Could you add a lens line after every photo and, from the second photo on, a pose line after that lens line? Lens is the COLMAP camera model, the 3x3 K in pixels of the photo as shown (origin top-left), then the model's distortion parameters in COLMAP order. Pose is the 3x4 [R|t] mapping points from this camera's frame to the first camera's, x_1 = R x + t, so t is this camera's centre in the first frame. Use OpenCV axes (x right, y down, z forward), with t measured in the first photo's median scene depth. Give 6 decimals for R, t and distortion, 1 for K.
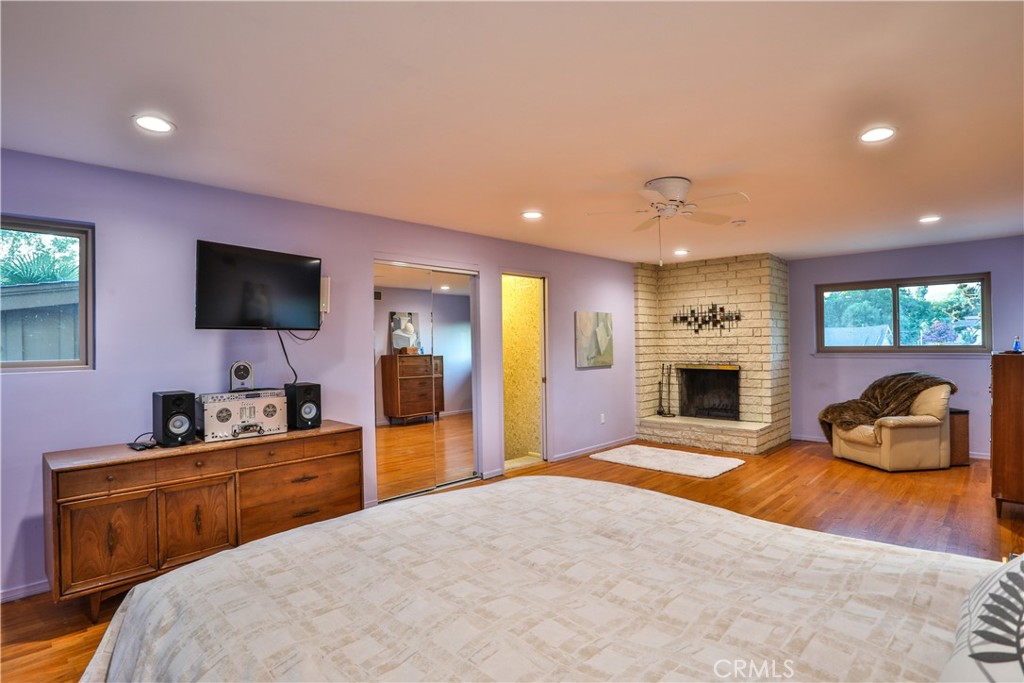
lens RADIAL K [[523.7, 0, 512.0], [0, 523.7, 341.5], [0, 0, 1]] dist [-0.075486, 0.031921]
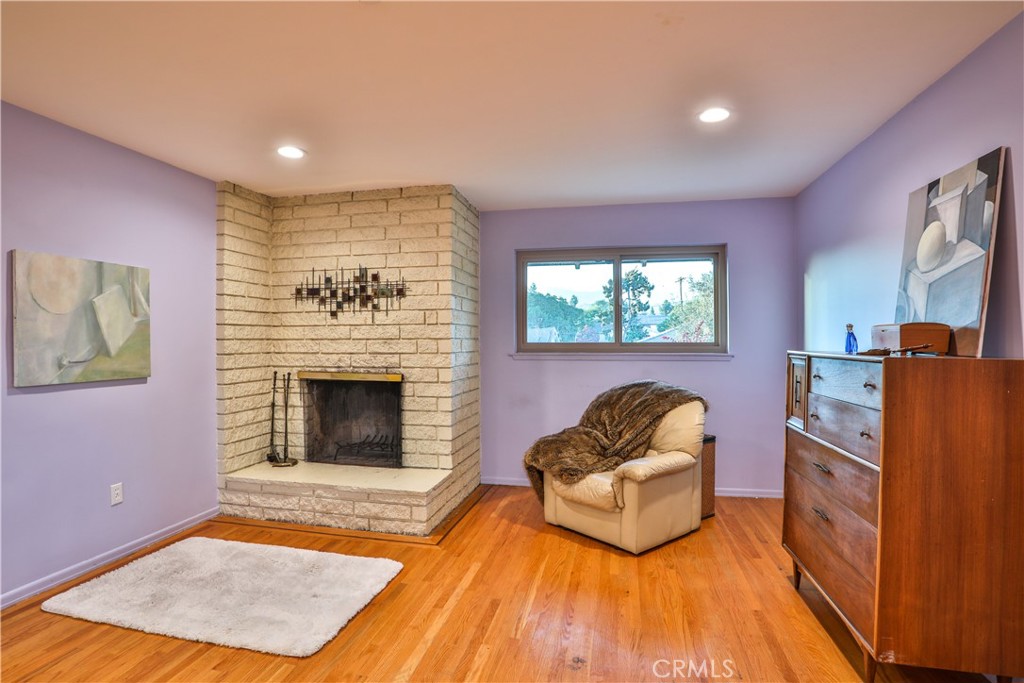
lens RADIAL K [[523.7, 0, 512.0], [0, 523.7, 341.5], [0, 0, 1]] dist [-0.075486, 0.031921]
pose [[0.843134, 0.011982, 0.537570, 0.224301], [-0.013838, 0.999904, -0.000582, 0.008347], [-0.537526, -0.006948, 0.843219, 0.430031]]
